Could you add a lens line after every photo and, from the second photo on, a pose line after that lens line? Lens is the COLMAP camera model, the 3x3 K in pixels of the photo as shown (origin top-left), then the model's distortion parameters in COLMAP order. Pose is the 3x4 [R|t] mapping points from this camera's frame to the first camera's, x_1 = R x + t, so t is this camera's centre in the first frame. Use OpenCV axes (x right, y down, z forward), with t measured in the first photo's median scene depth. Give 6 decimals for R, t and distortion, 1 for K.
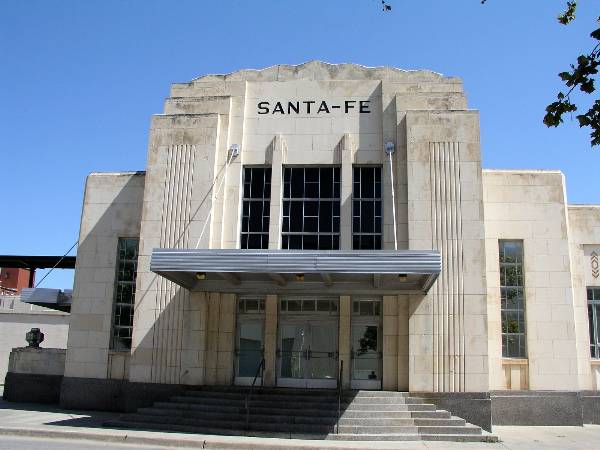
lens RADIAL K [[632.7, 0, 300.0], [0, 632.7, 238.4], [0, 0, 1]] dist [-0.148933, 0.000000]
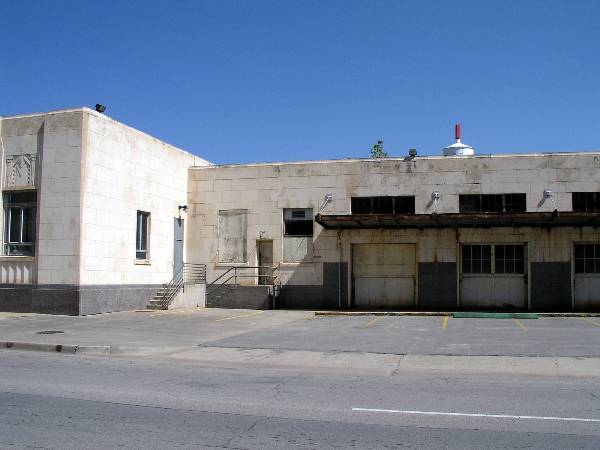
lens RADIAL K [[632.7, 0, 340.1], [0, 632.7, 236.3], [0, 0, 1]] dist [-0.148933, 0.000000]
pose [[0.987974, -0.035638, -0.150454, 2.065956], [0.057717, 0.987740, 0.145045, 0.041861], [0.143441, -0.151985, 0.977919, -0.075164]]
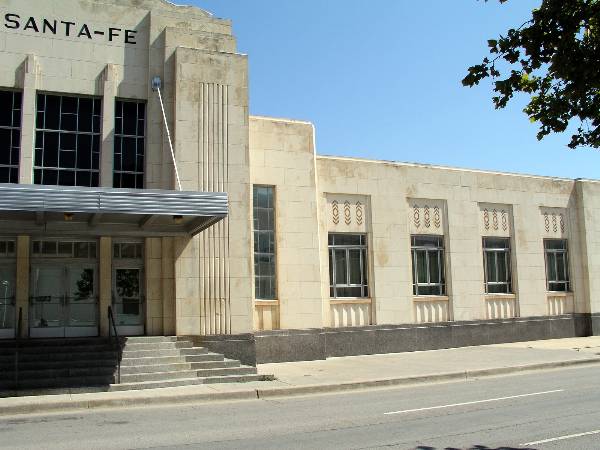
lens RADIAL K [[632.7, 0, 315.0], [0, 632.7, 231.5], [0, 0, 1]] dist [-0.148933, 0.000000]
pose [[0.860956, 0.011017, 0.508560, -0.124307], [-0.051495, 0.996517, 0.065590, 0.005304], [-0.506066, -0.082658, 0.858525, 0.051328]]
